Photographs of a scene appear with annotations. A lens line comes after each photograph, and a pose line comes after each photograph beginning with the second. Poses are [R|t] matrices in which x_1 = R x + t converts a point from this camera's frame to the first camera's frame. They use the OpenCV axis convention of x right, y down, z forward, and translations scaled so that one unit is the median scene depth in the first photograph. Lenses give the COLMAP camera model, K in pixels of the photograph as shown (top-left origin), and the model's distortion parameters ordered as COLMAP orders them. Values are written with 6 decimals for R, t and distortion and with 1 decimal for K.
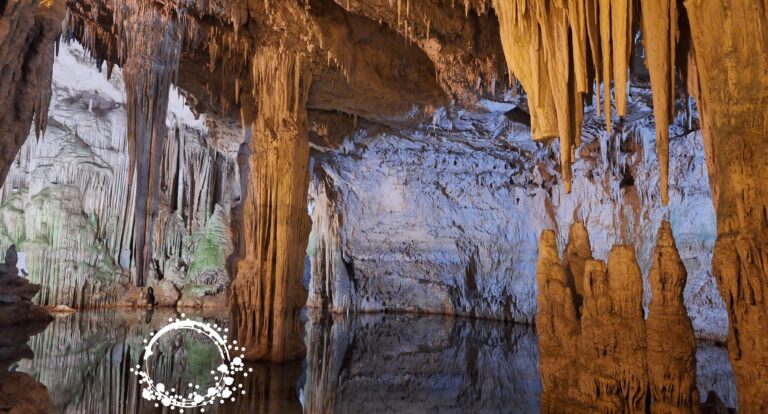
lens RADIAL K [[517.2, 0, 386.9], [0, 517.2, 203.8], [0, 0, 1]] dist [0.050805, -0.043049]
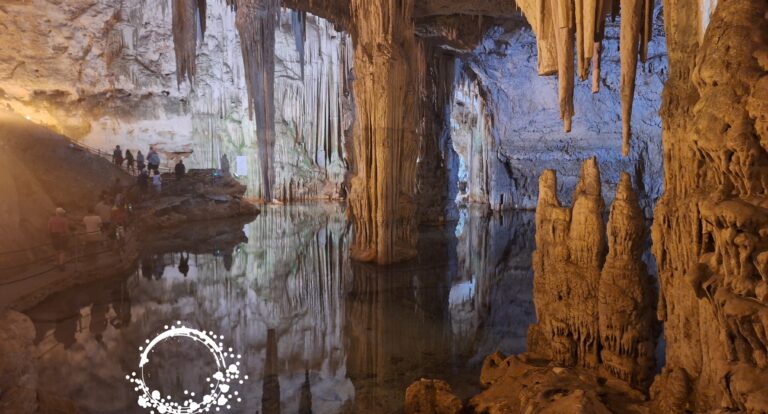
lens RADIAL K [[517.2, 0, 384.7], [0, 517.2, 210.5], [0, 0, 1]] dist [0.050805, -0.043049]
pose [[0.921327, 0.019174, -0.388316, 0.114587], [0.070875, 0.973764, 0.216241, -0.030814], [0.382275, -0.226751, 0.895796, -0.005161]]
